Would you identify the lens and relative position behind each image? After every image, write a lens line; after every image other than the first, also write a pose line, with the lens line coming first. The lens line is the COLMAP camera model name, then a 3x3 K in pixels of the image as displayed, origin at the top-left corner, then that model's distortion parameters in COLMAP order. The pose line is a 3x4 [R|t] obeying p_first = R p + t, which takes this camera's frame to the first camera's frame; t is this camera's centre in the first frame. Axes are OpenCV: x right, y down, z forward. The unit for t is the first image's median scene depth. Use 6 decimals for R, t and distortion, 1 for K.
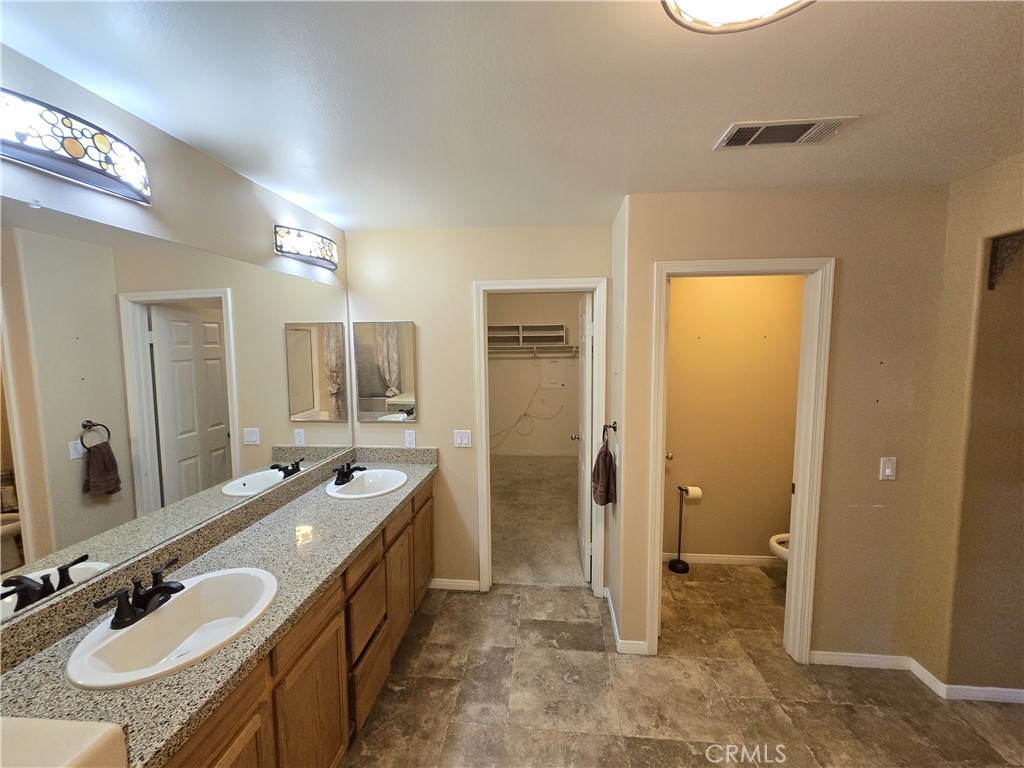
lens RADIAL K [[418.9, 0, 512.9], [0, 418.9, 384.2], [0, 0, 1]] dist [0.003028, -0.000883]
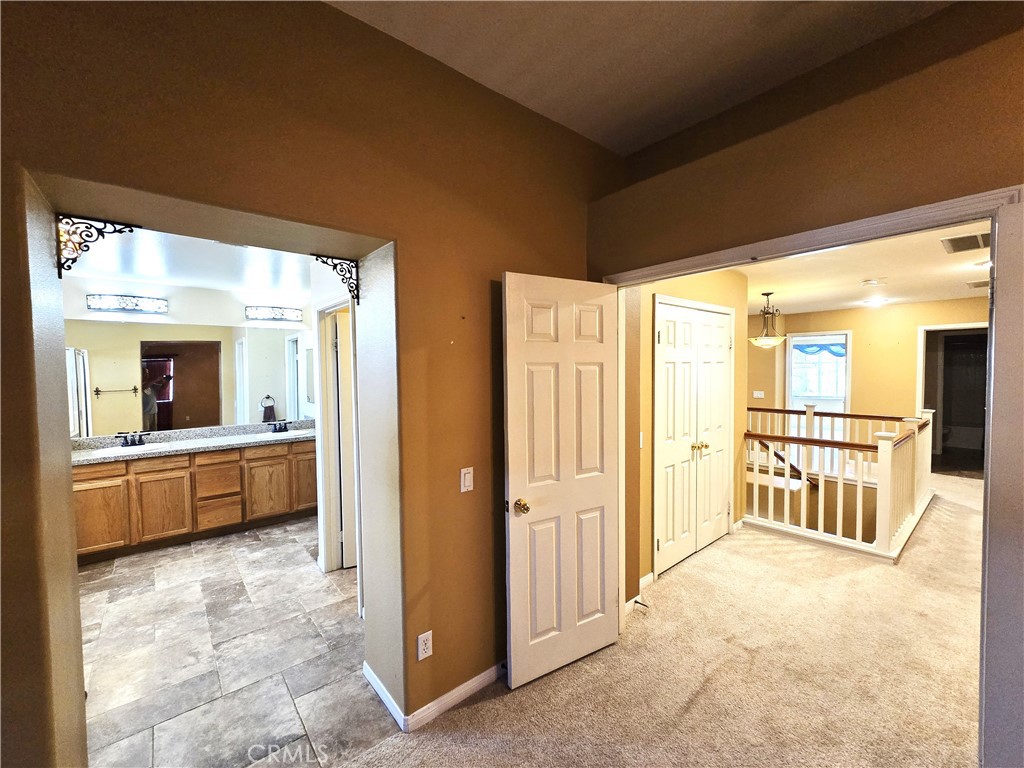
lens RADIAL K [[418.9, 0, 514.1], [0, 418.9, 377.9], [0, 0, 1]] dist [0.003028, -0.000883]
pose [[0.720346, 0.026595, -0.693105, 2.221488], [-0.063418, 0.997604, -0.027631, -0.035927], [0.690709, 0.063859, 0.720307, 0.449005]]
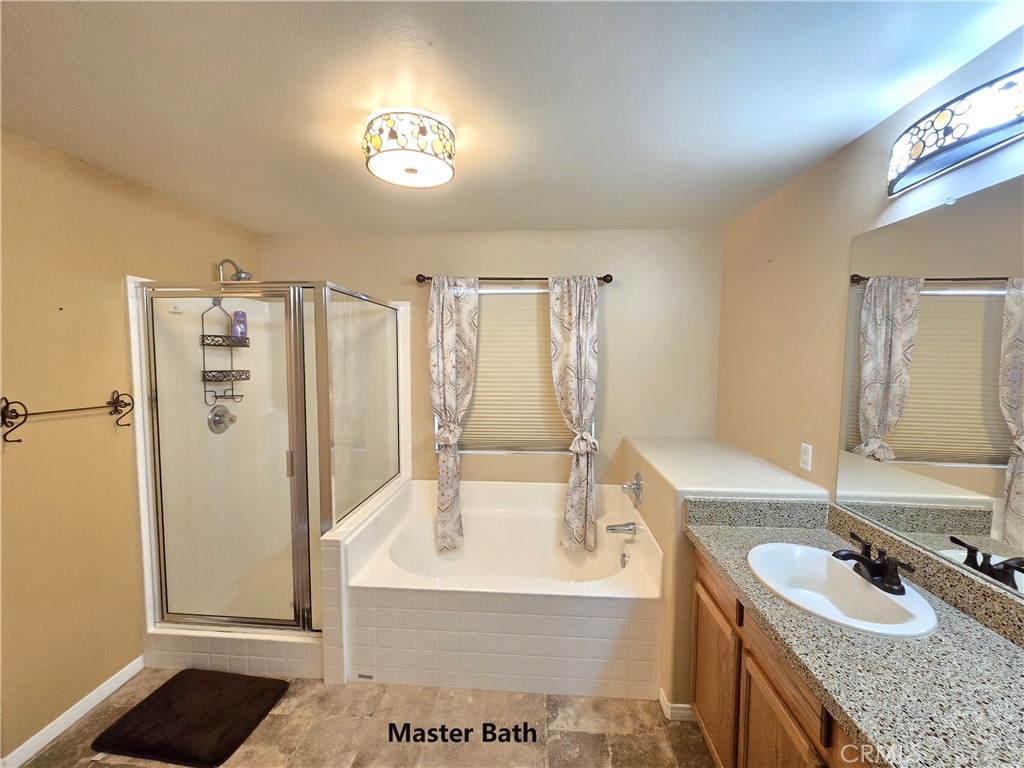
lens RADIAL K [[418.9, 0, 511.5], [0, 418.9, 382.9], [0, 0, 1]] dist [0.003028, -0.000883]
pose [[-0.999836, 0.003283, -0.017789, 0.033465], [0.000477, 0.987840, 0.155474, -0.073338], [0.018083, 0.155440, -0.987680, 1.279601]]
